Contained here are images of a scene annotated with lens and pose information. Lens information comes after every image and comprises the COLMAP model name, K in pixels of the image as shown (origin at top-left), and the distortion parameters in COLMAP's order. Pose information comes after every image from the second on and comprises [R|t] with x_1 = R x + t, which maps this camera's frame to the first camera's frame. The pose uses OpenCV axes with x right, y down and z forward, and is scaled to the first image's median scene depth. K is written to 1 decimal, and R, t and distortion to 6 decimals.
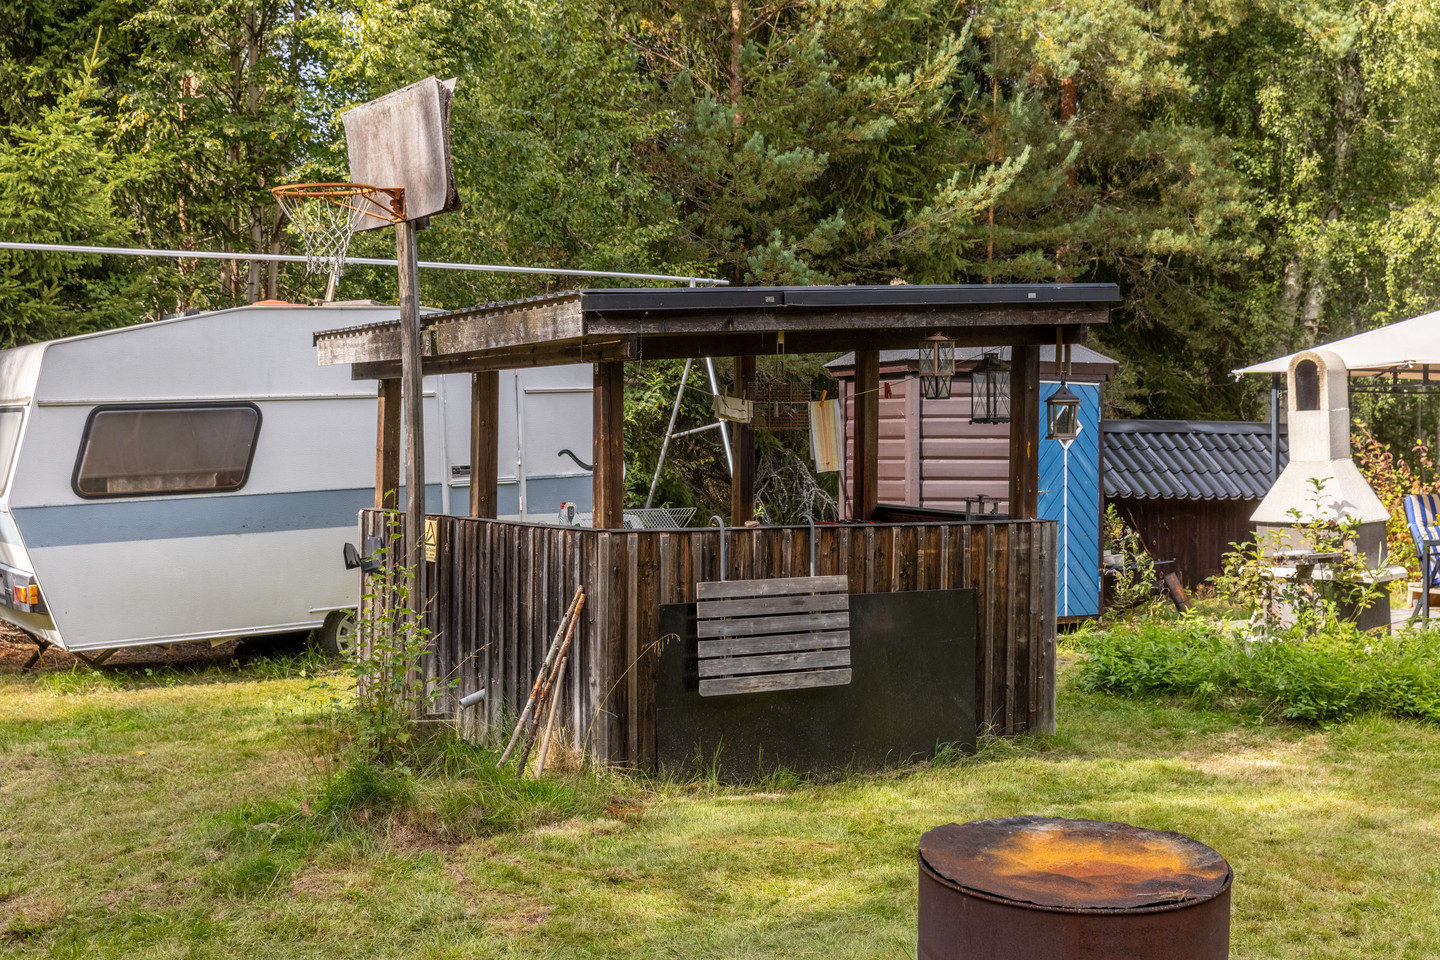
lens RADIAL K [[1816.5, 0, 670.7], [0, 1816.5, 494.1], [0, 0, 1]] dist [0.015113, -0.046900]
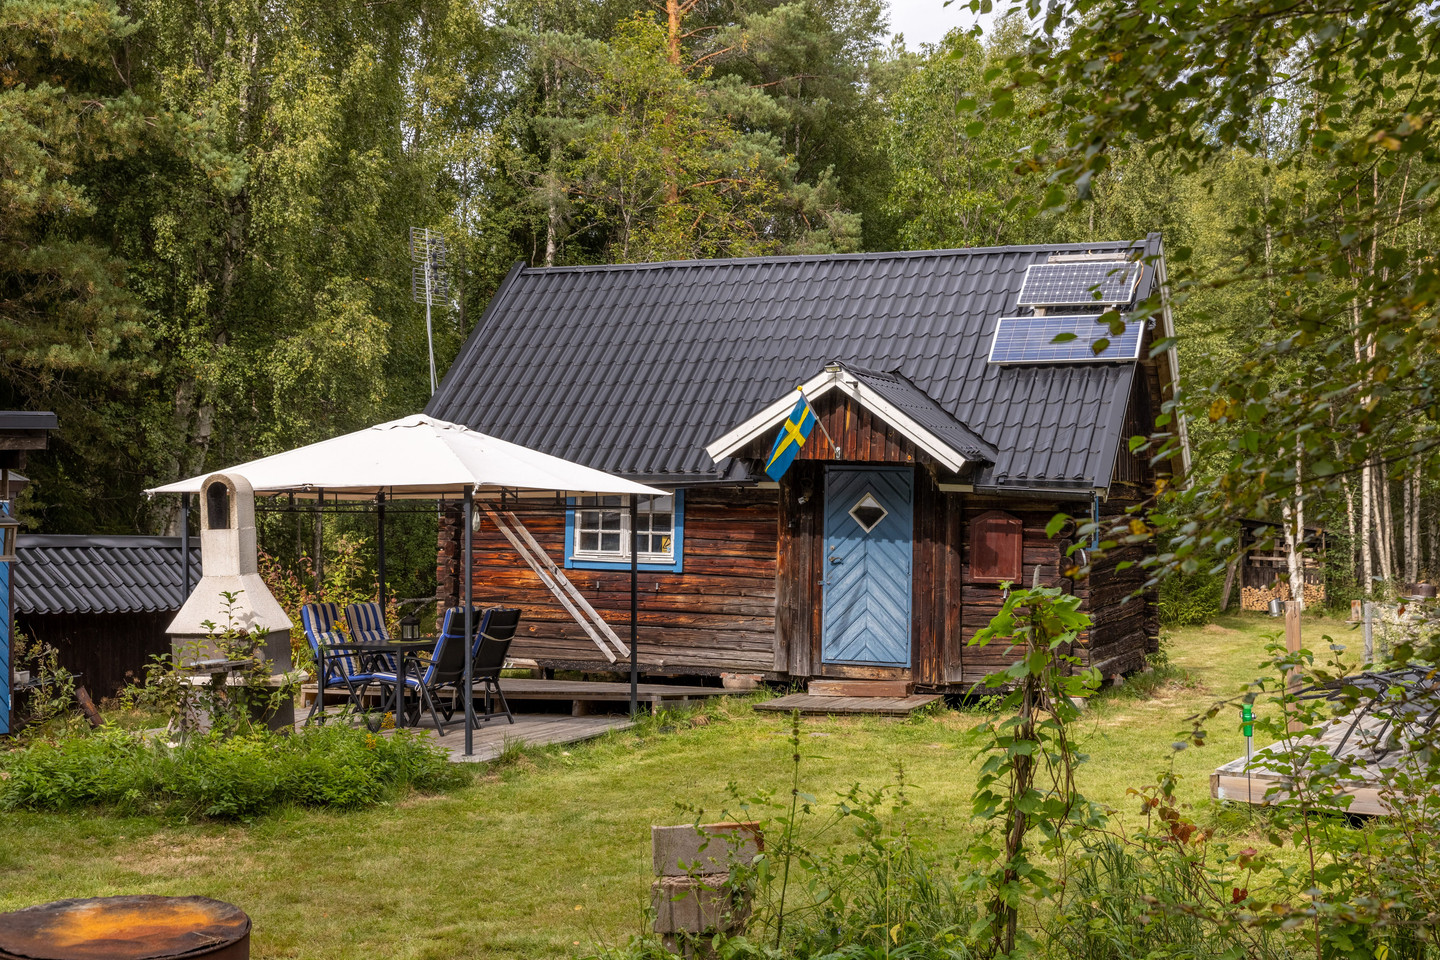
lens RADIAL K [[1863.5, 0, 750.8], [0, 1863.5, 486.2], [0, 0, 1]] dist [0.010269, 0.014572]
pose [[0.803674, 0.012892, 0.594930, -0.048927], [0.024012, 0.998248, -0.054070, -0.003502], [-0.594585, 0.057740, 0.801957, -0.068638]]
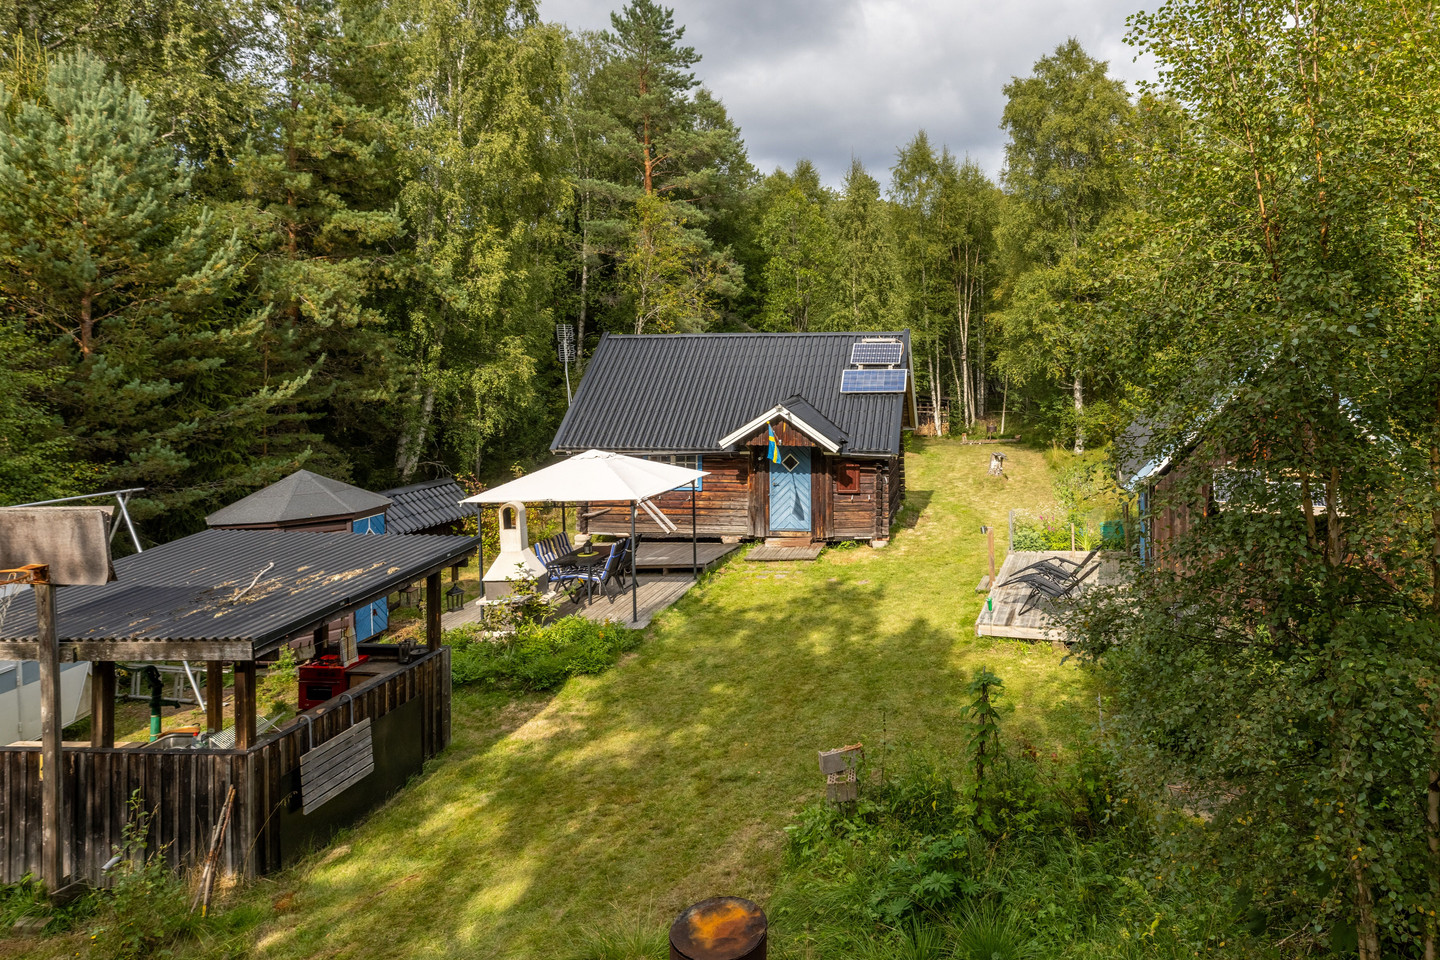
lens RADIAL K [[901.6, 0, 915.0], [0, 901.6, 328.1], [0, 0, 1]] dist [-0.000228, -0.001052]
pose [[0.588828, -0.010527, 0.808189, -0.226578], [0.052197, 0.998323, -0.025026, -0.213396], [-0.806571, 0.056921, 0.588391, -0.071231]]
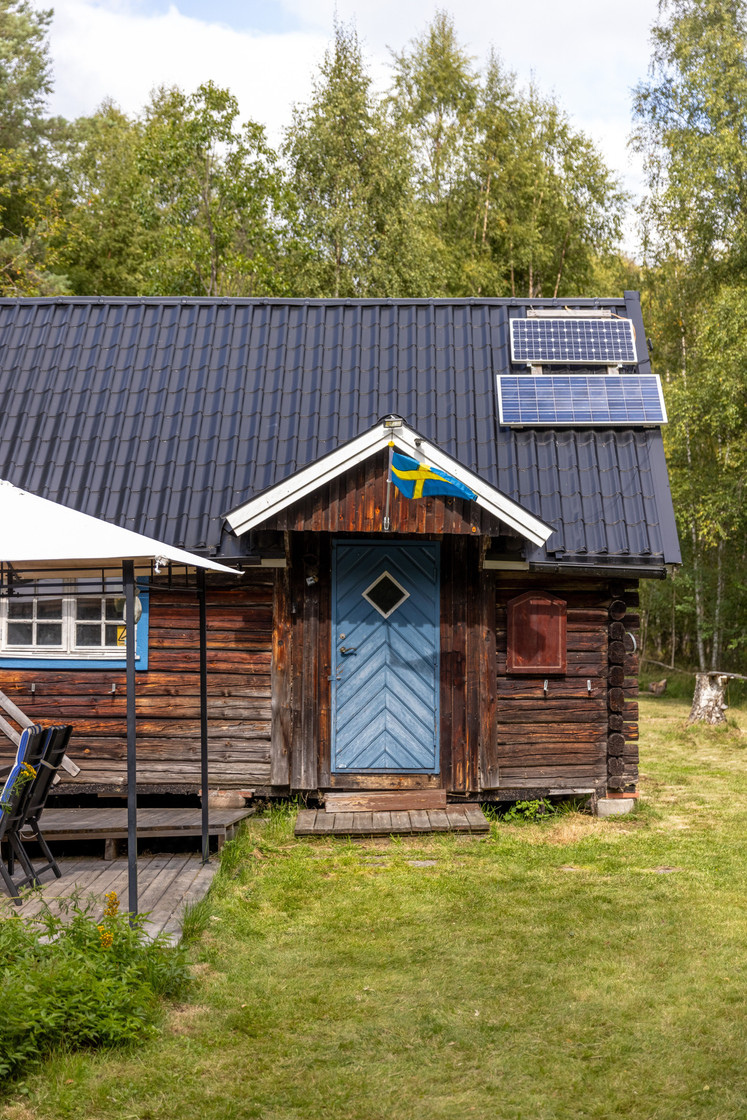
lens RADIAL K [[1741.3, 0, 373.5], [0, 1741.3, 560.0], [0, 0, 1]] dist [-0.005425, 0.019745]
pose [[0.505800, 0.015163, 0.862517, -0.109082], [0.047531, 0.997837, -0.045415, -0.026652], [-0.861340, 0.063968, 0.503986, 0.397234]]
